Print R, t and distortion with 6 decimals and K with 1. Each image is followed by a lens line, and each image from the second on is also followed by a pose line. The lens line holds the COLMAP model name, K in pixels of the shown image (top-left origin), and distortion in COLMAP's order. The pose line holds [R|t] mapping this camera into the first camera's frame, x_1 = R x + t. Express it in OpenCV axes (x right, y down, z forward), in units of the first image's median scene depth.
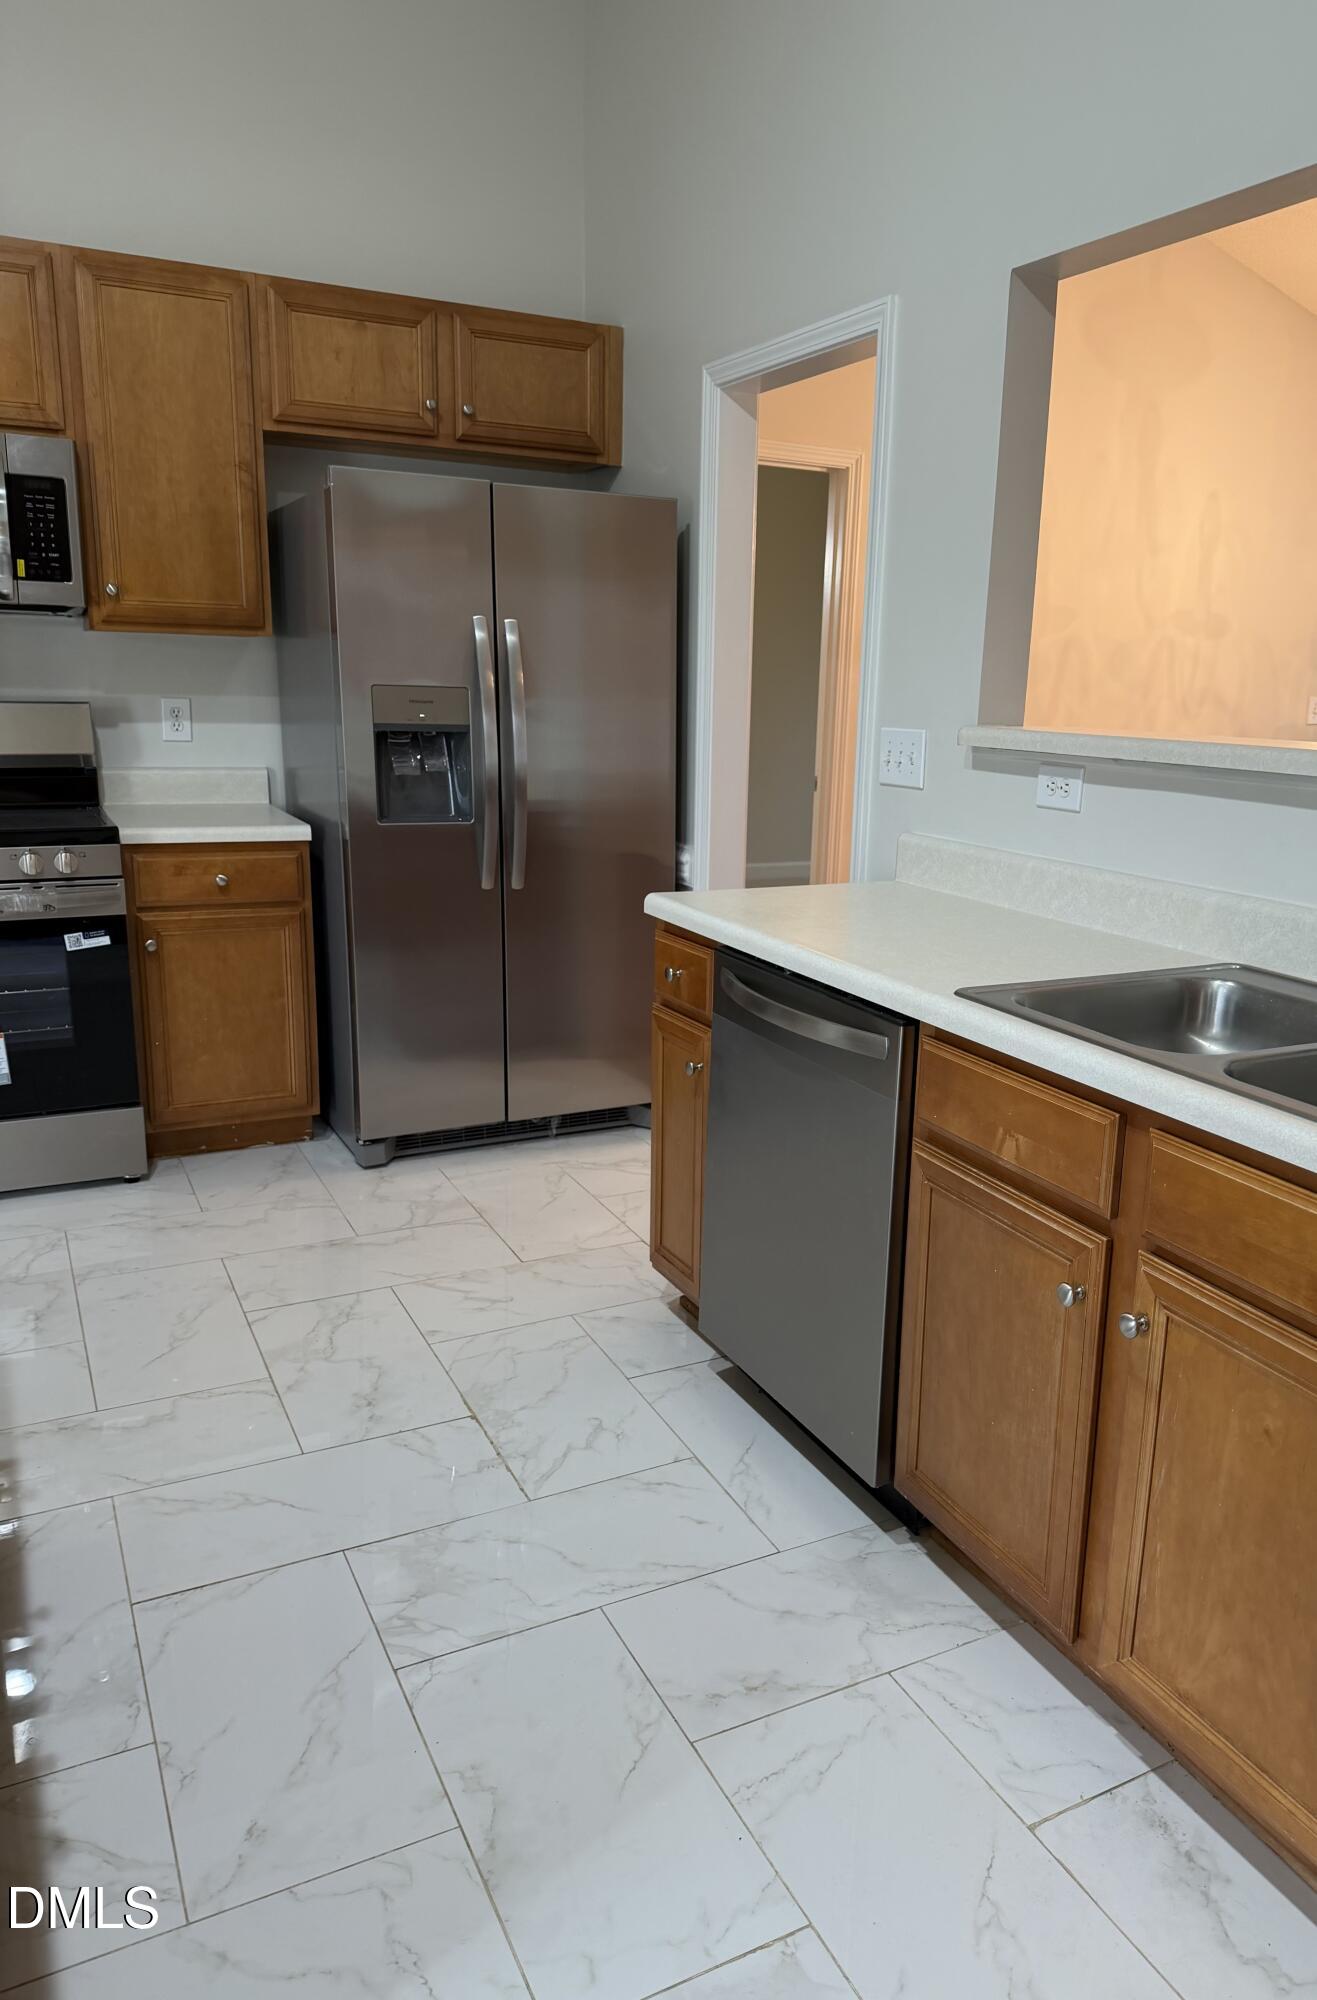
lens RADIAL K [[1394.4, 0, 781.3], [0, 1394.4, 1015.0], [0, 0, 1]] dist [0.007510, -0.022503]
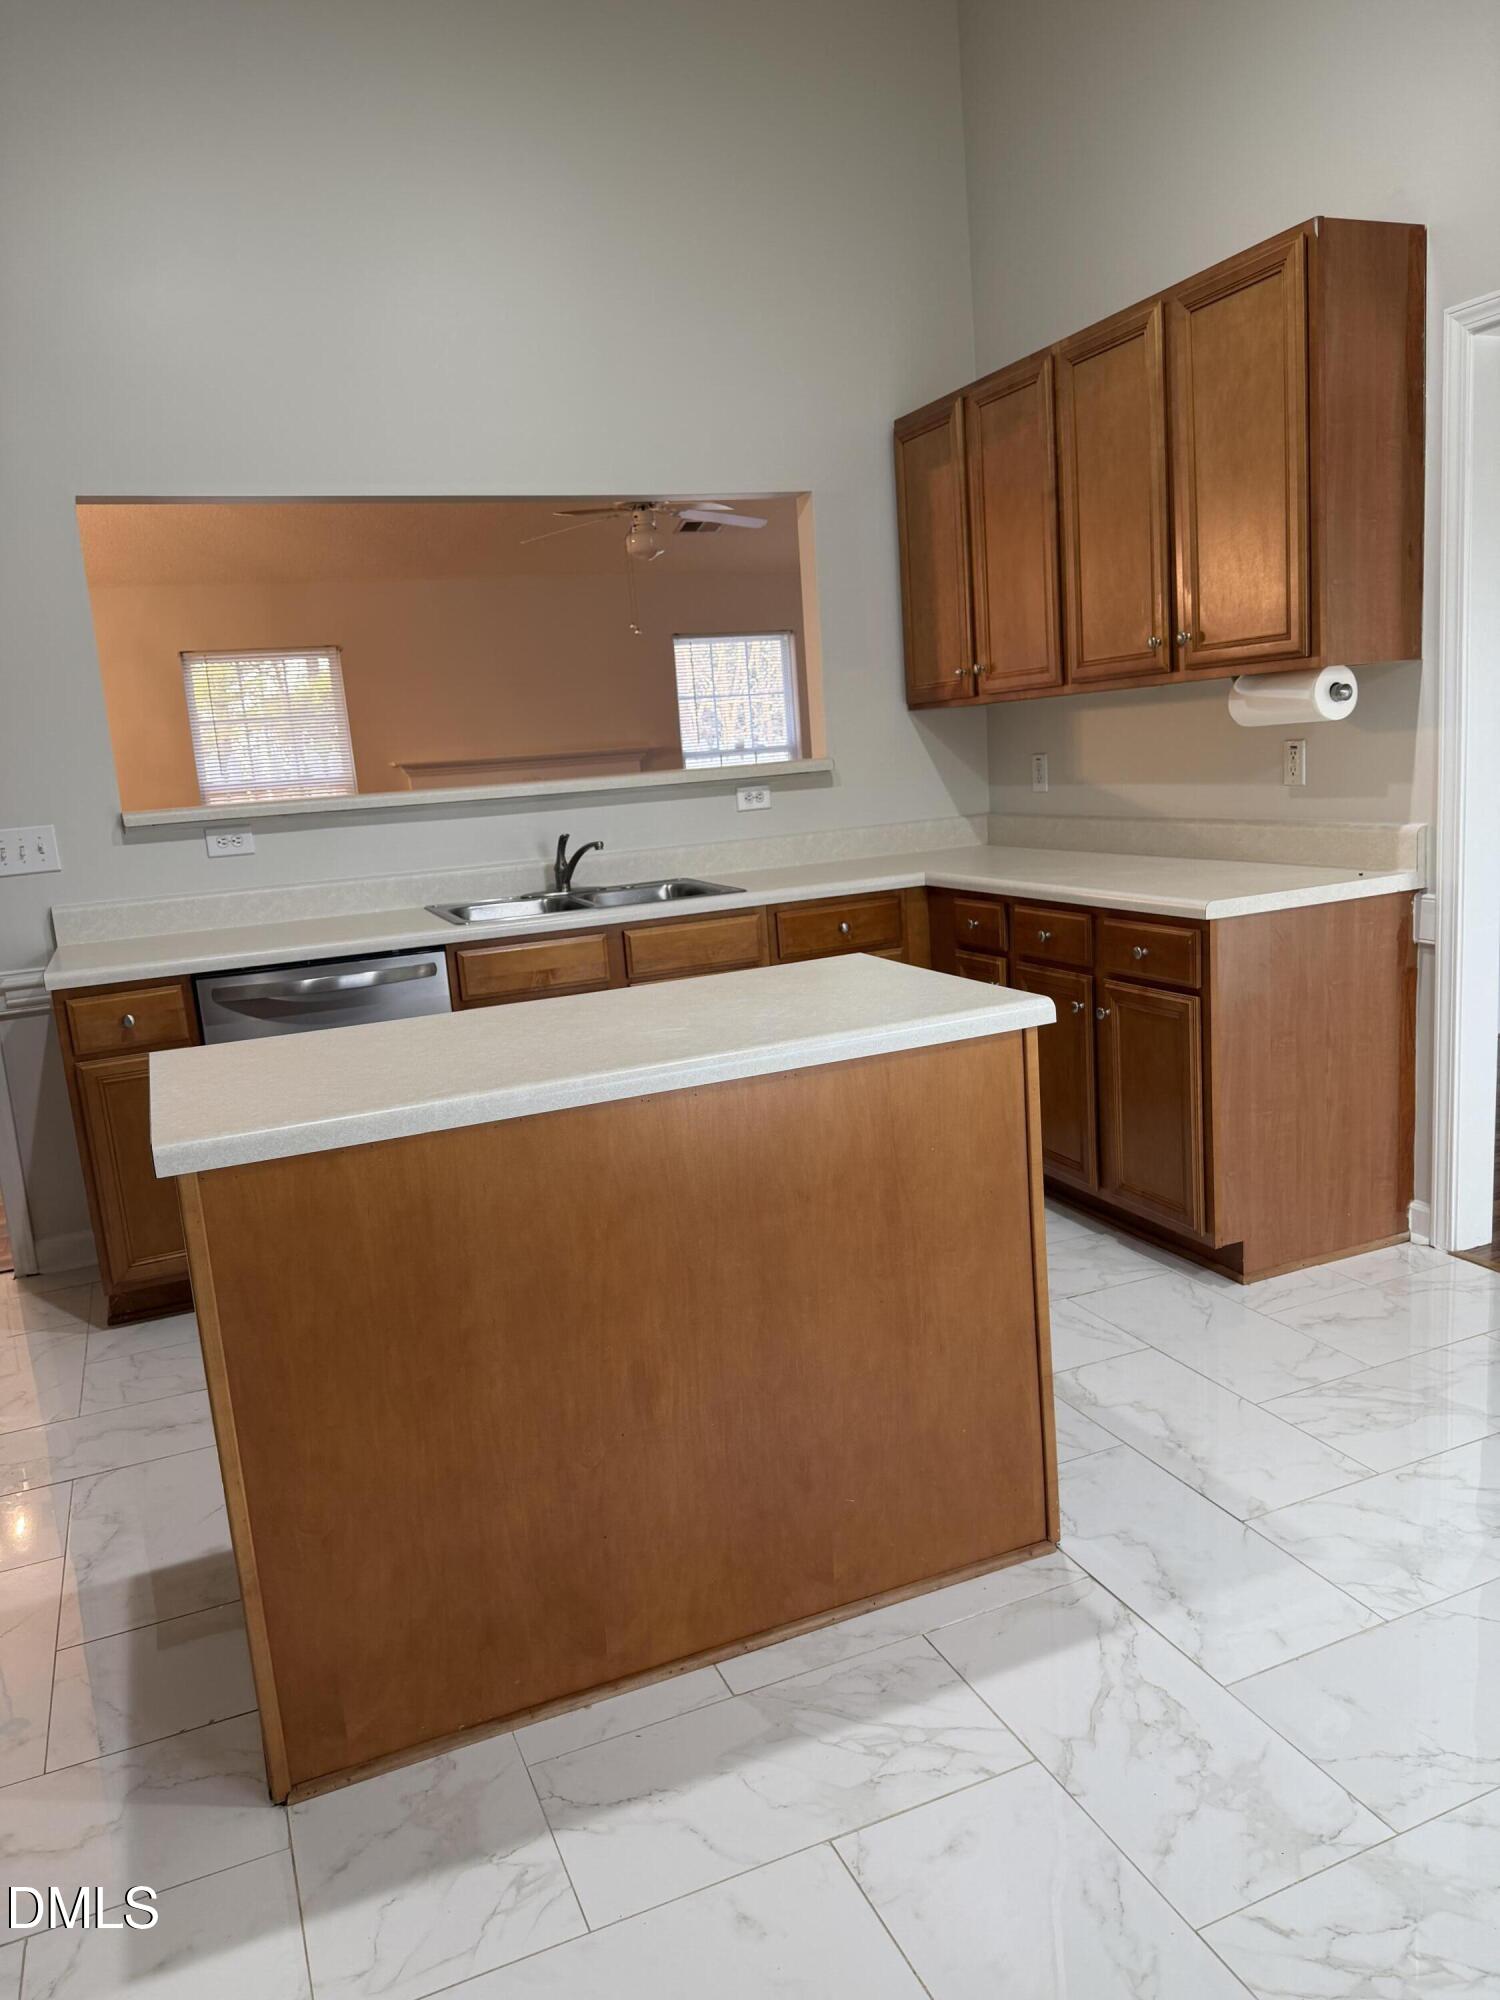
lens RADIAL K [[1393.3, 0, 746.9], [0, 1393.3, 1014.8], [0, 0, 1]] dist [0.051515, -0.065646]
pose [[0.108337, -0.227216, 0.967800, -0.941839], [0.308547, 0.933137, 0.184539, -0.072663], [-0.945020, 0.278619, 0.171200, 0.200770]]
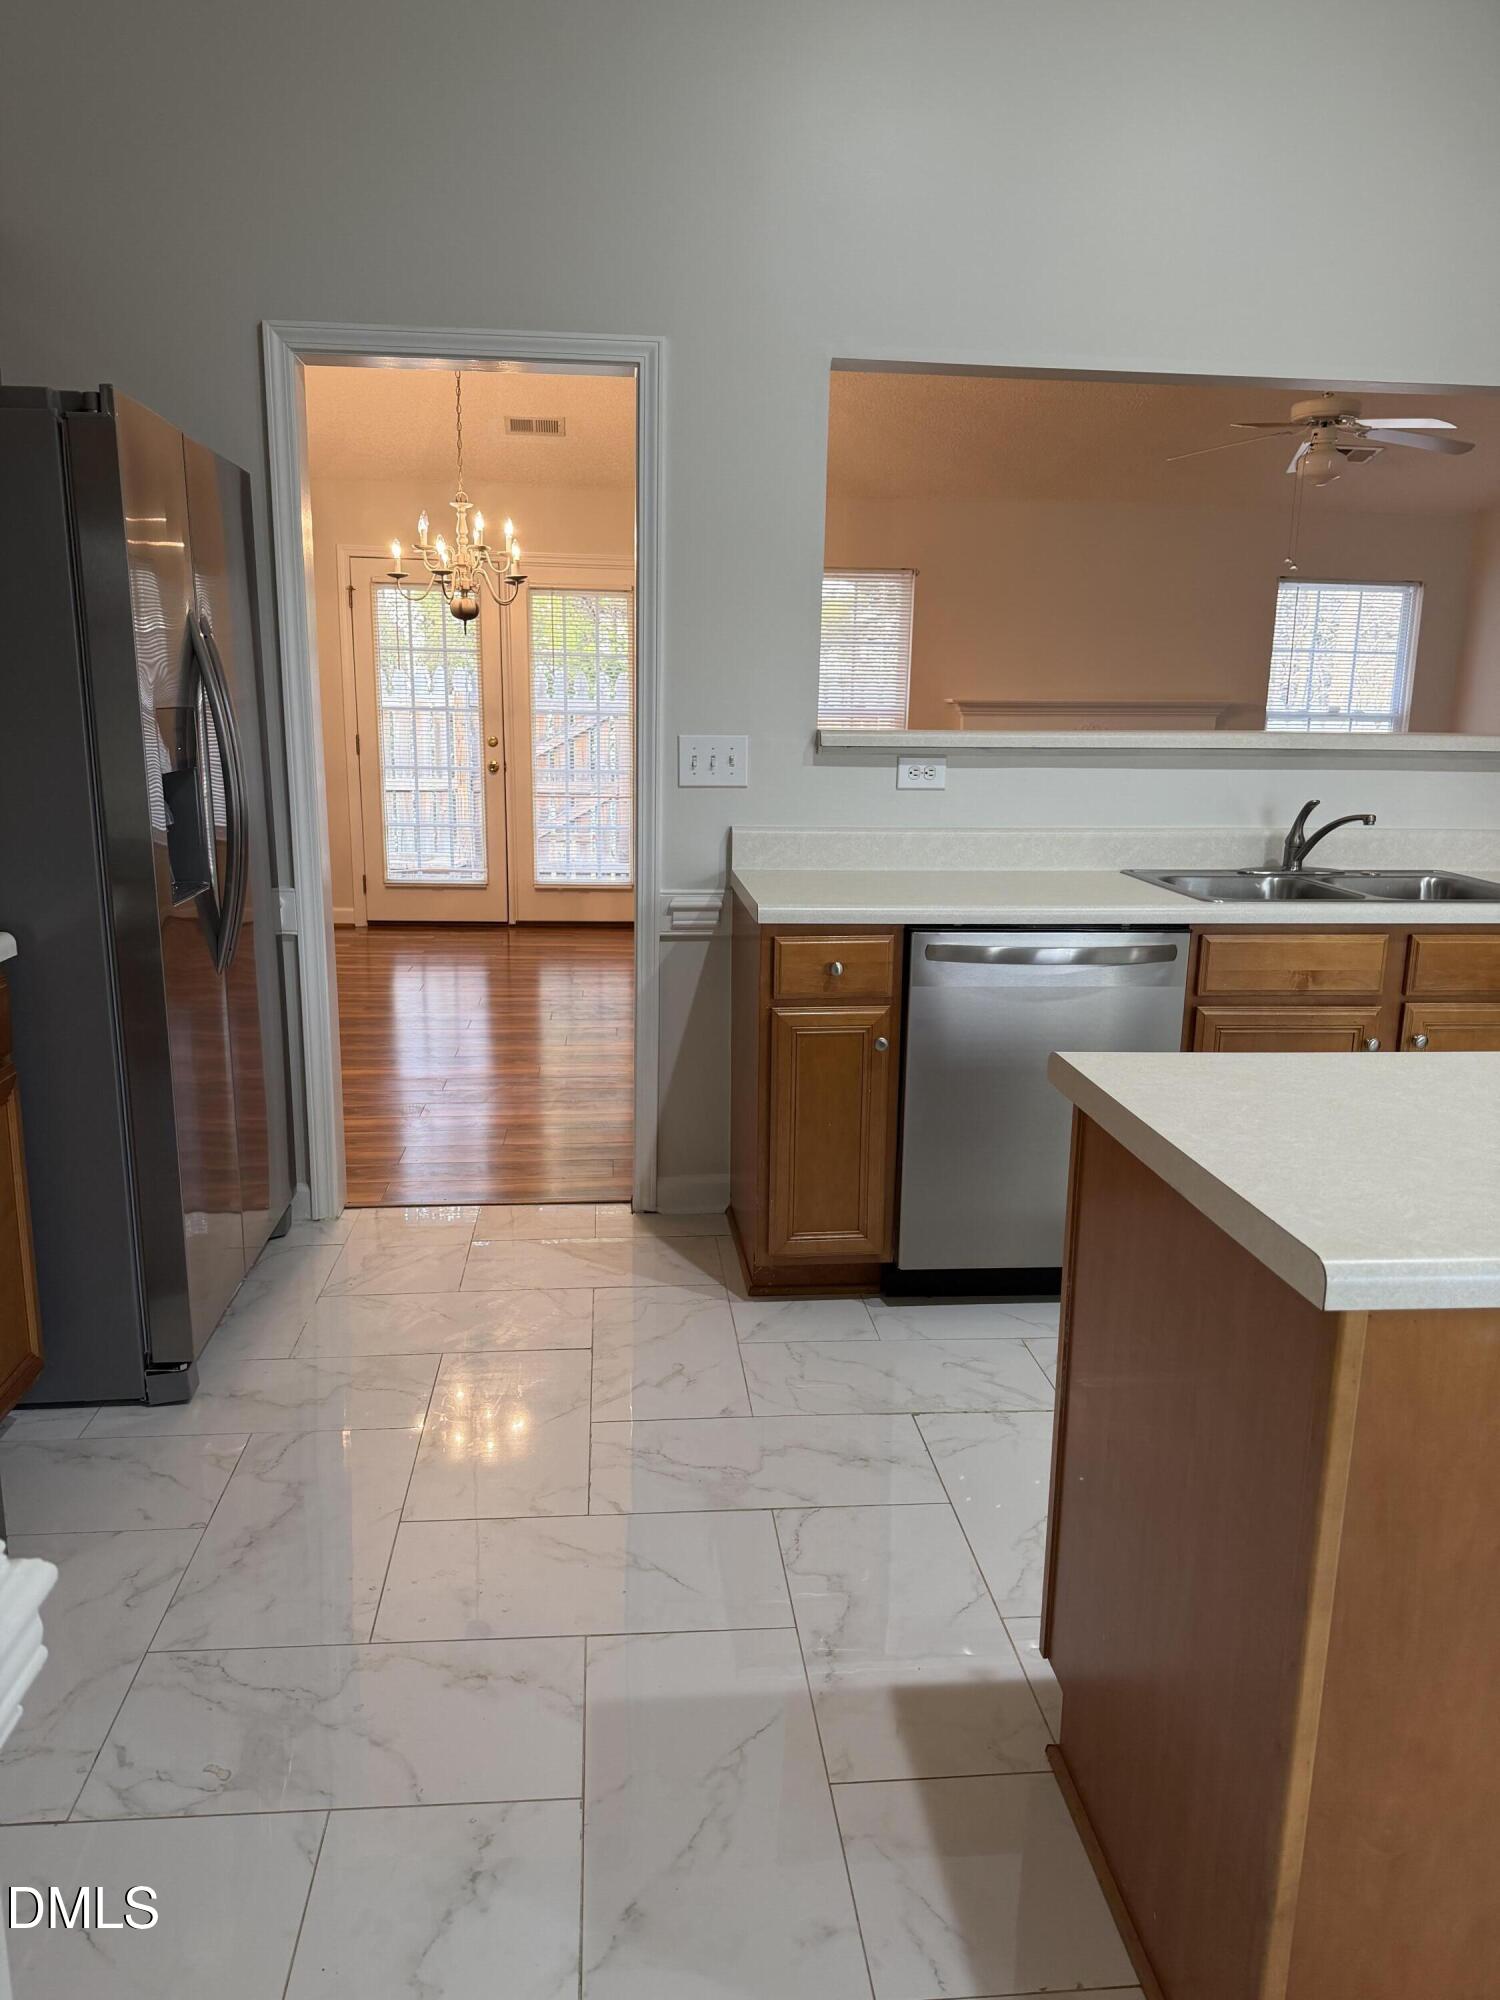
lens RADIAL K [[1393.3, 0, 741.4], [0, 1393.3, 1004.1], [0, 0, 1]] dist [0.051515, -0.065646]
pose [[0.406839, -0.216904, 0.887375, -0.826470], [0.213777, 0.967034, 0.138364, -0.129160], [-0.888134, 0.133409, 0.439796, 0.452161]]
